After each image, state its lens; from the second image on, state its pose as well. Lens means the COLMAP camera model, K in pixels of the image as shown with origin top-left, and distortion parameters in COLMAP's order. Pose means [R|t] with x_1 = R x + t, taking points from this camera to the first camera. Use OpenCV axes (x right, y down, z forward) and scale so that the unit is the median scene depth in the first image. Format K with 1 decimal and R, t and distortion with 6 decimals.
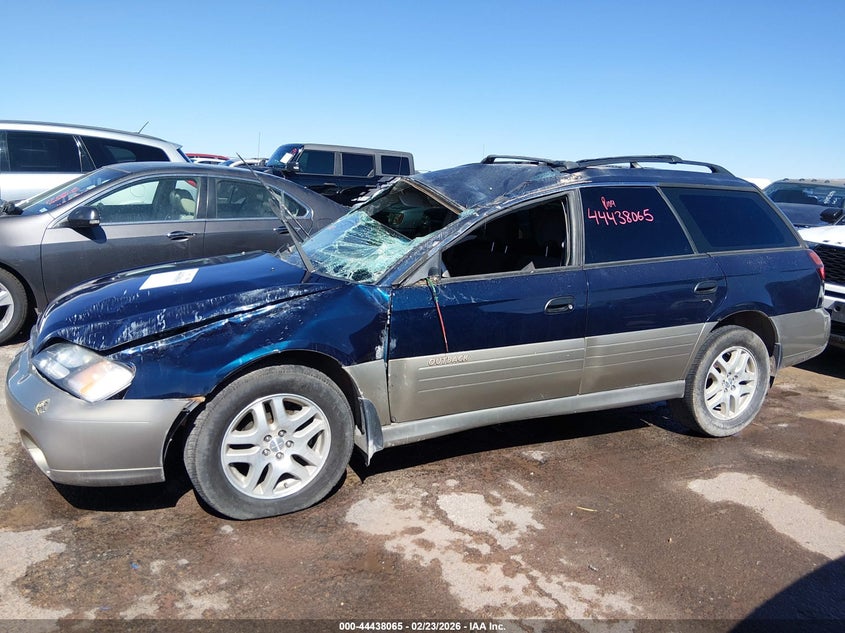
lens RADIAL K [[688.7, 0, 422.5], [0, 688.7, 316.5], [0, 0, 1]] dist [0.100940, -0.245305]
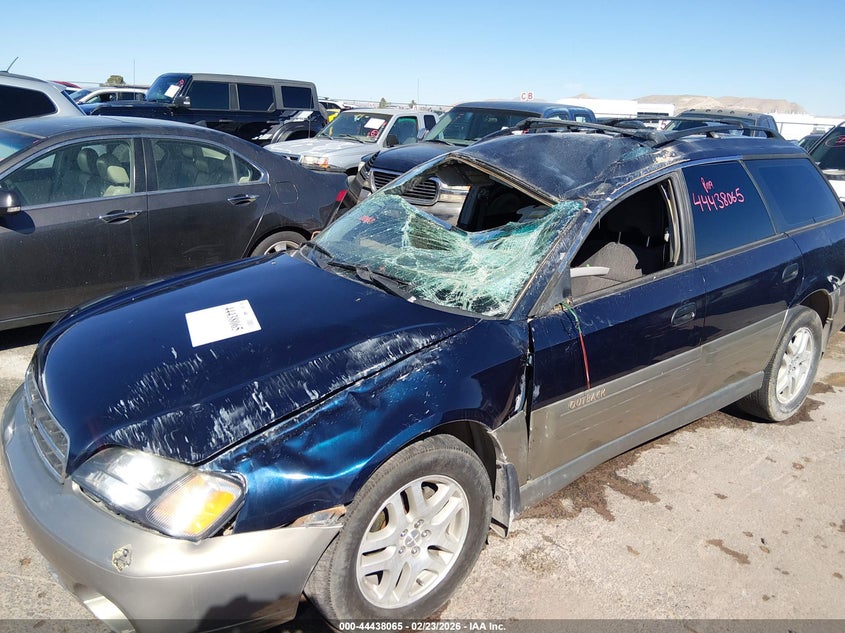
lens RADIAL K [[688.7, 0, 422.5], [0, 688.7, 316.5], [0, 0, 1]] dist [0.100940, -0.245305]
pose [[0.976602, -0.073135, 0.202235, -0.306392], [0.049330, 0.991506, 0.120344, -0.139947], [-0.209318, -0.107552, 0.971915, 0.242672]]
